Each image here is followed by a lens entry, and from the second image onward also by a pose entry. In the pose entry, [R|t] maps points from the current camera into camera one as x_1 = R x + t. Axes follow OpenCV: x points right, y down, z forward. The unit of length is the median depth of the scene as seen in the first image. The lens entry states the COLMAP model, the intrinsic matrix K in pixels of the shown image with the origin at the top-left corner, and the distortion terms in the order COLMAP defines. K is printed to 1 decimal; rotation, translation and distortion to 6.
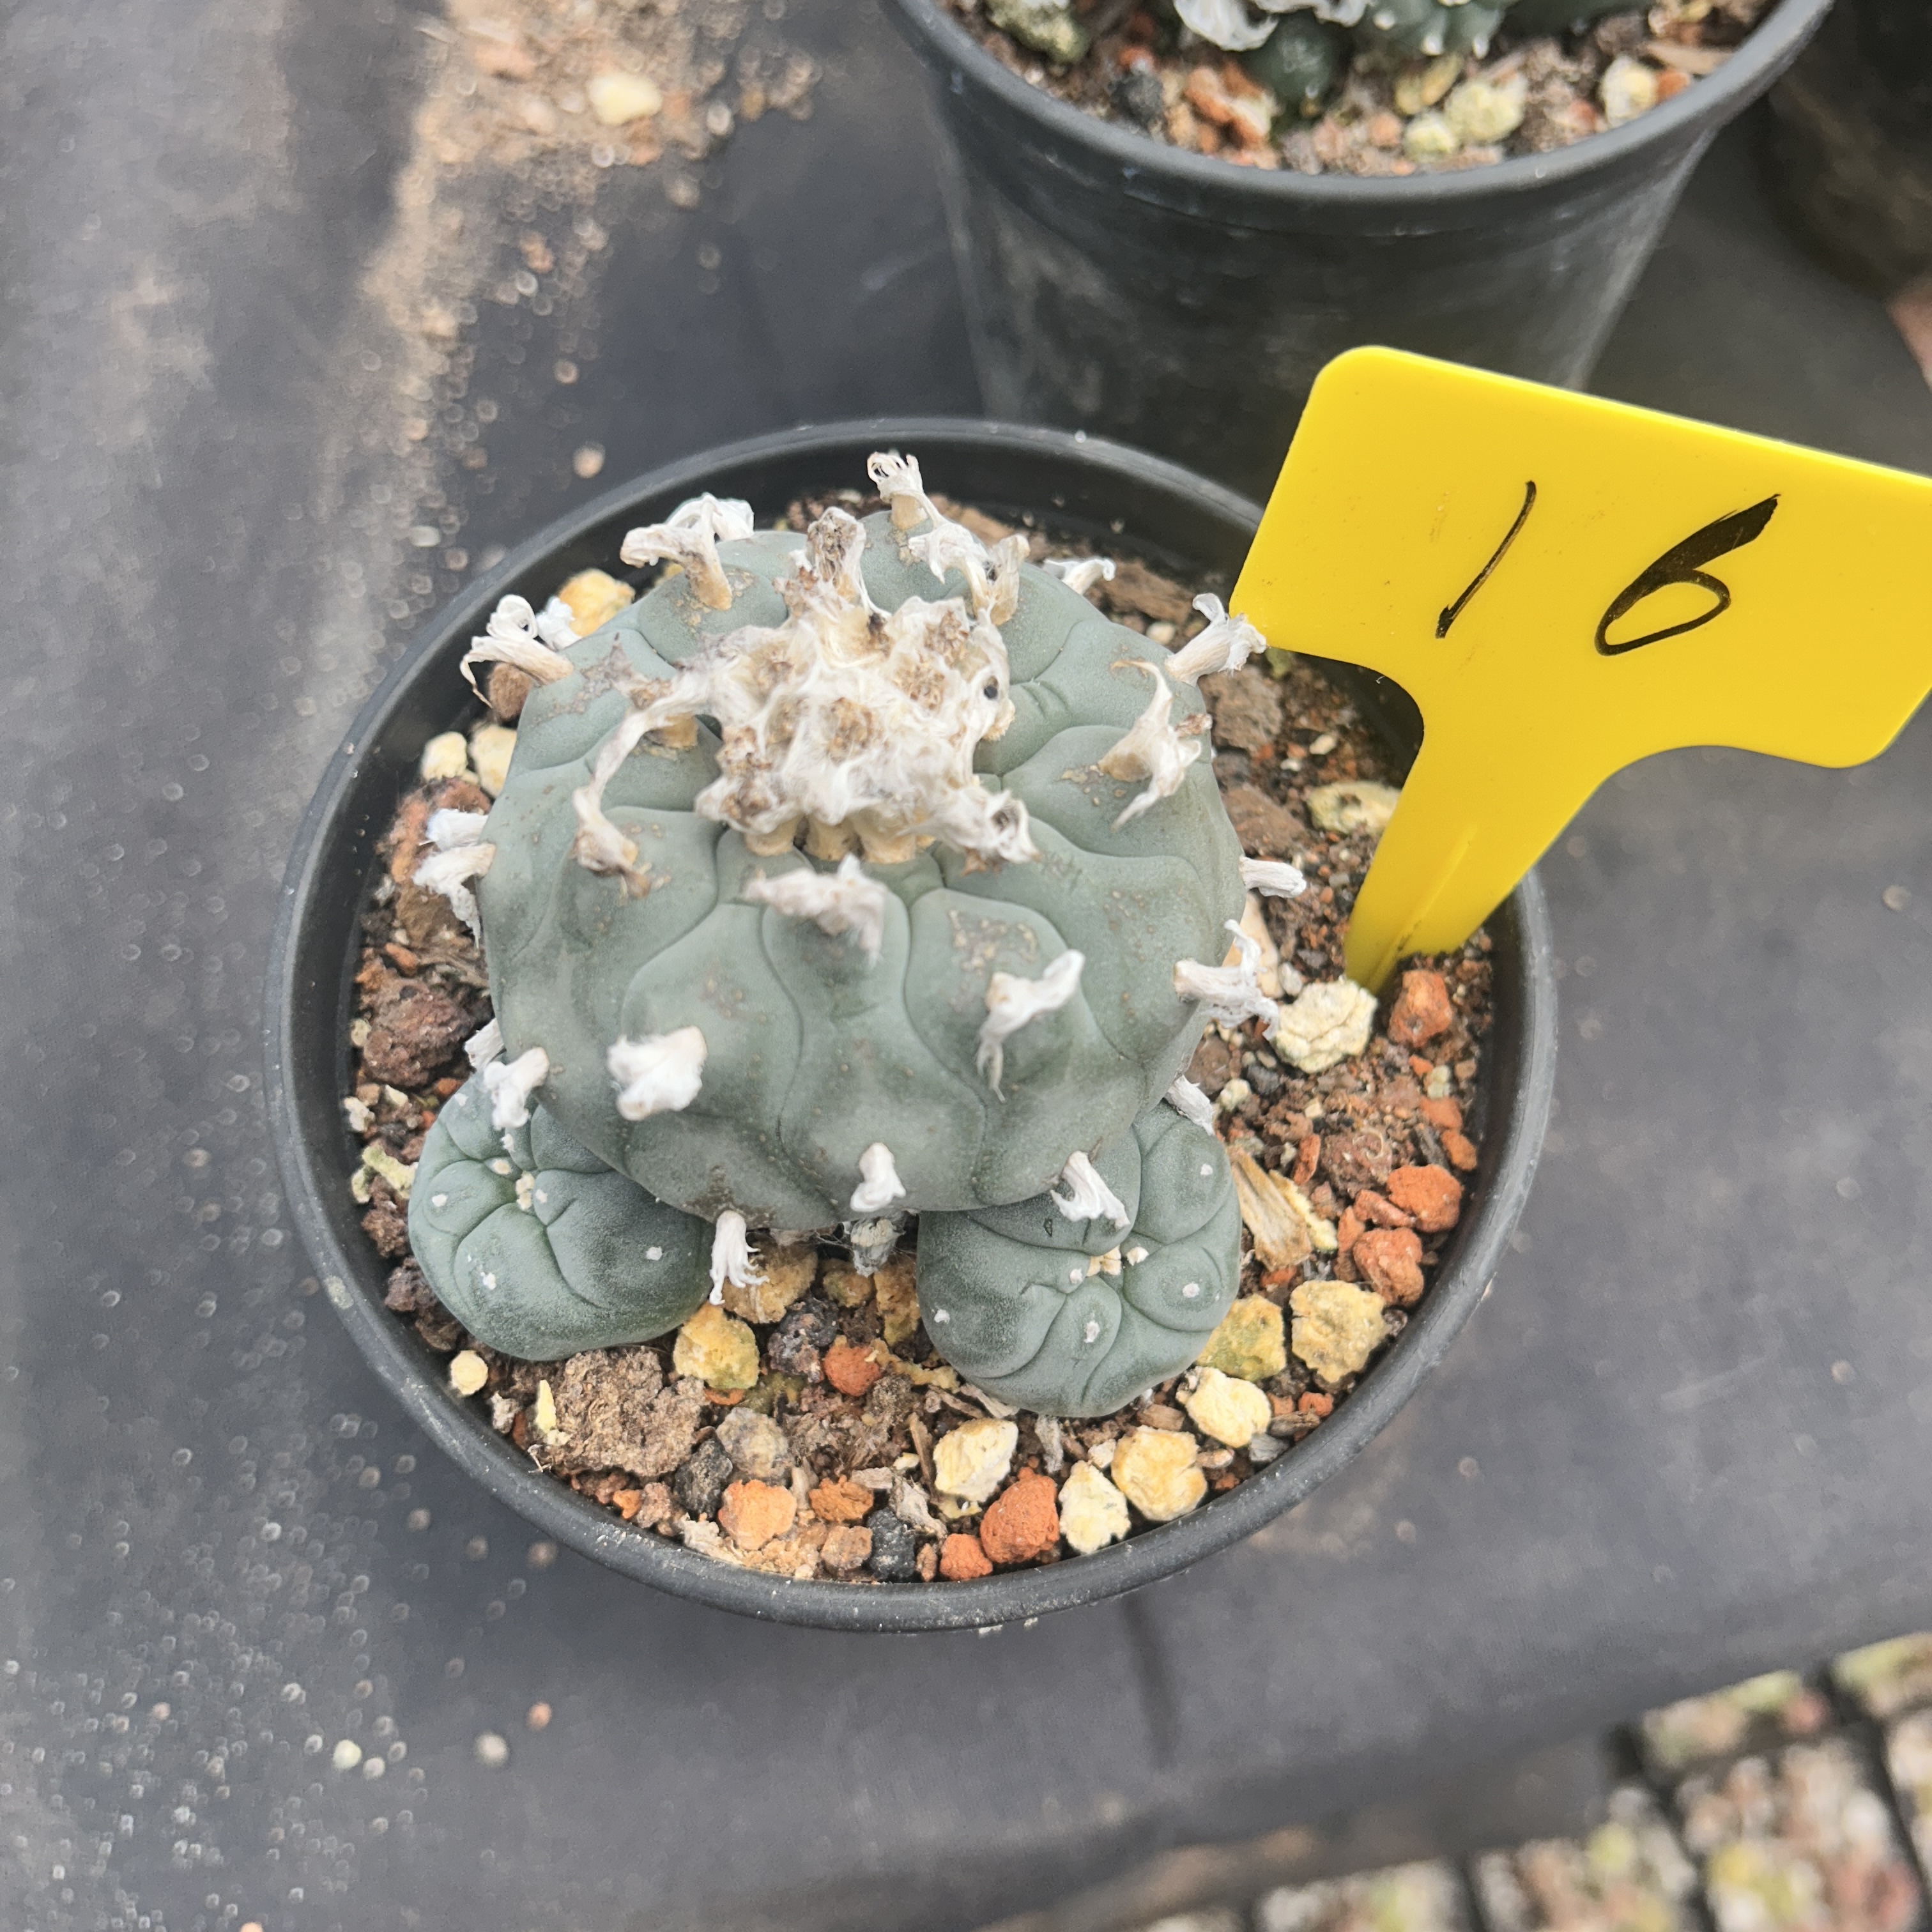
lens RADIAL K [[2047.9, 0, 1036.8], [0, 2047.9, 965.7], [0, 0, 1]] dist [0.028471, -0.086119]
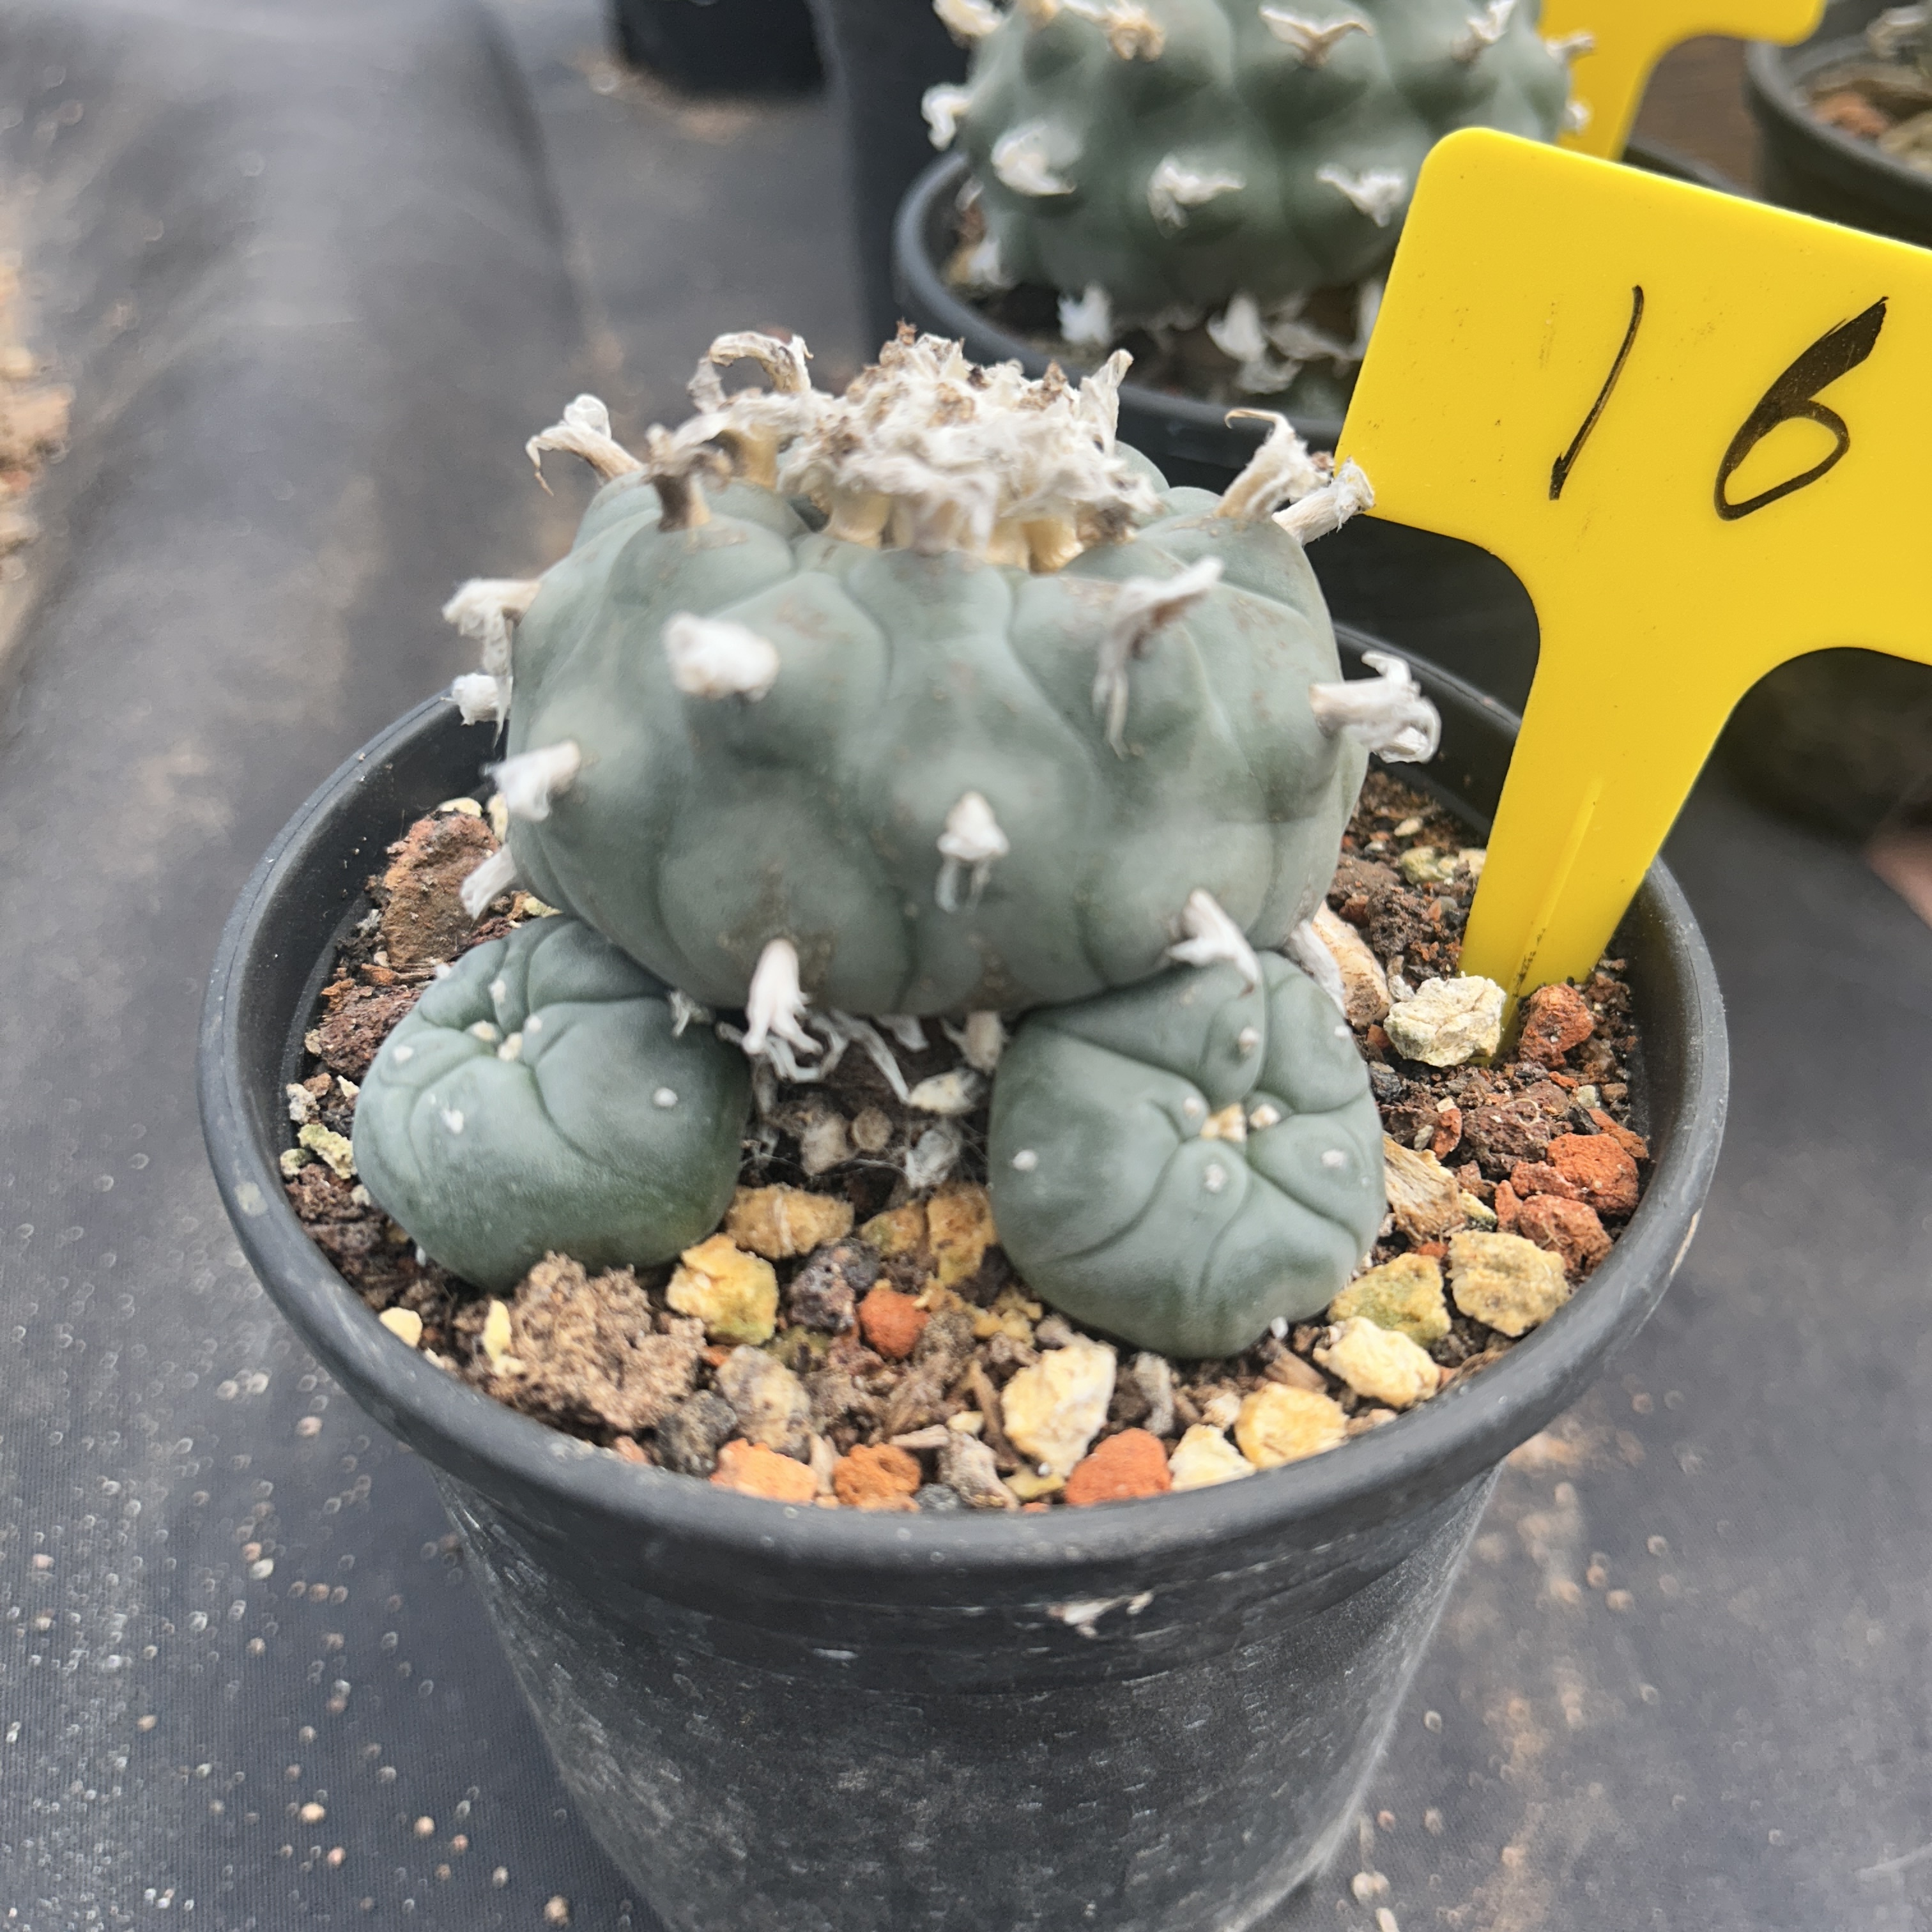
lens RADIAL K [[2042.1, 0, 1024.5], [0, 2042.1, 959.0], [0, 0, 1]] dist [0.009073, -0.049452]
pose [[0.999515, 0.020853, 0.023145, -0.062316], [-0.007104, 0.875926, -0.482393, 0.450938], [-0.030332, 0.481995, 0.875649, 0.255581]]
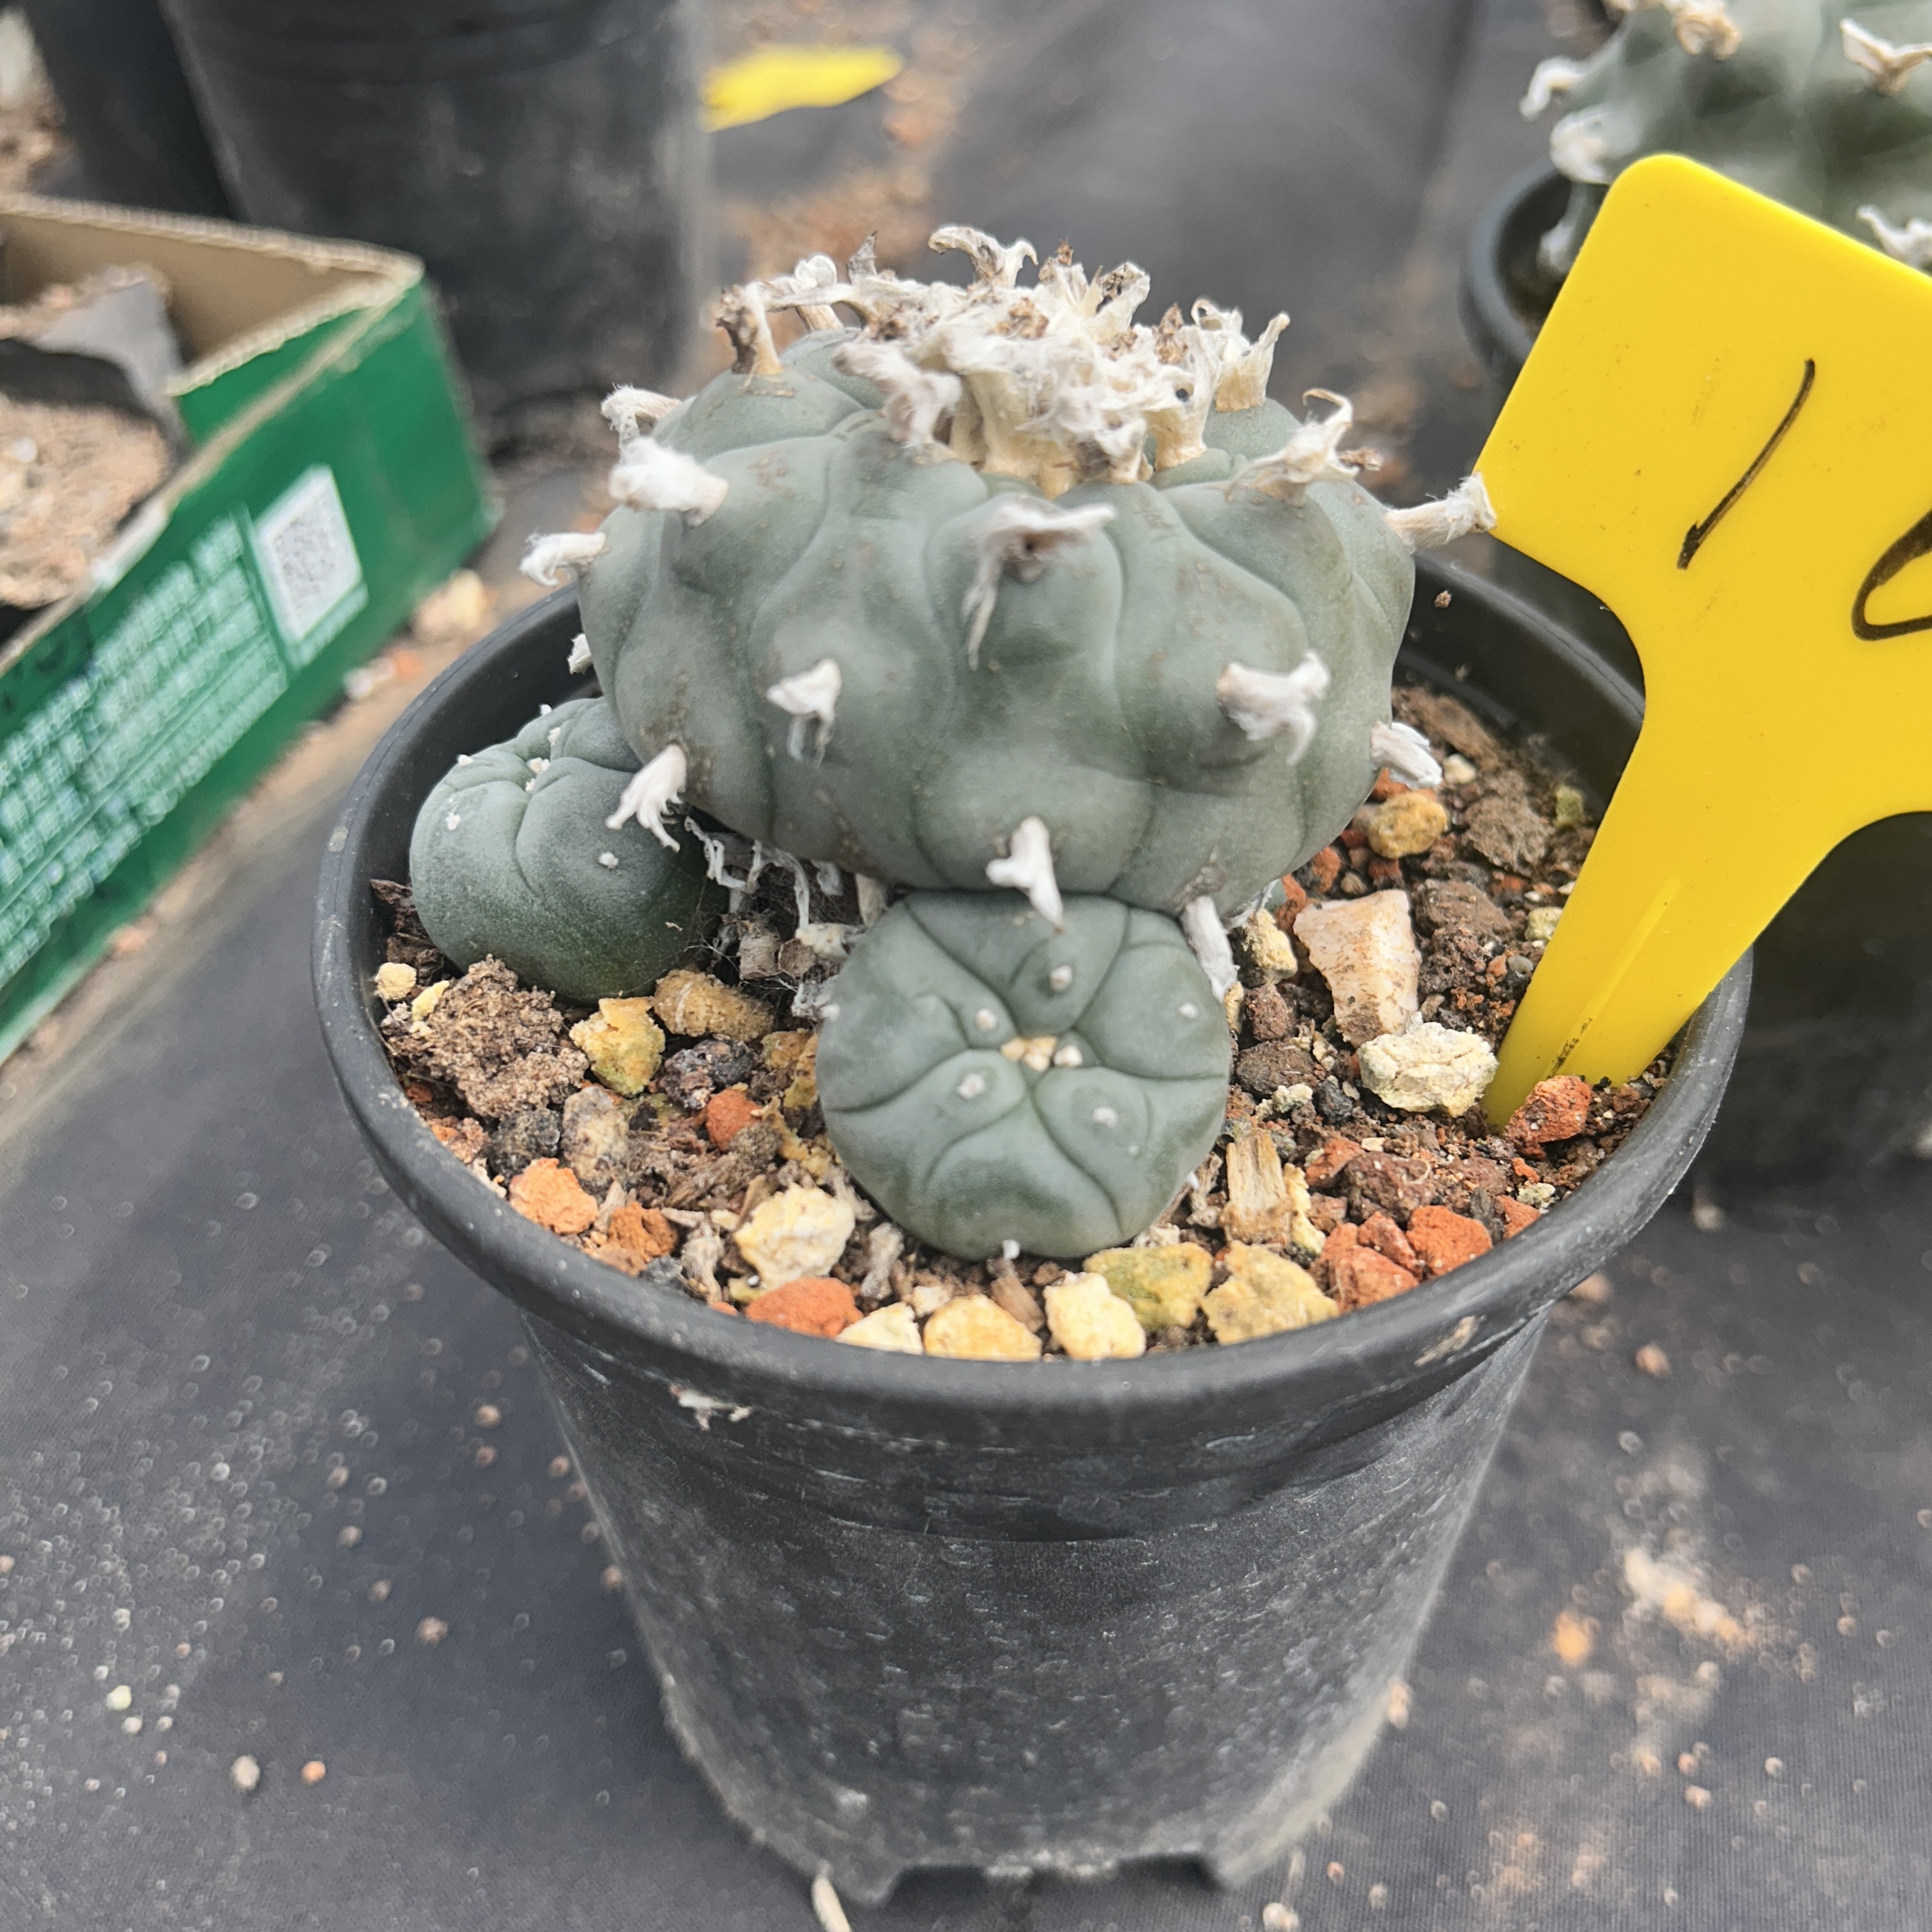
lens RADIAL K [[2047.9, 0, 1036.8], [0, 2047.9, 965.7], [0, 0, 1]] dist [0.028471, -0.086119]
pose [[0.866995, 0.345905, -0.358705, 0.306898], [-0.470330, 0.805863, -0.359688, 0.395371], [0.164650, 0.480557, 0.861368, 0.251077]]
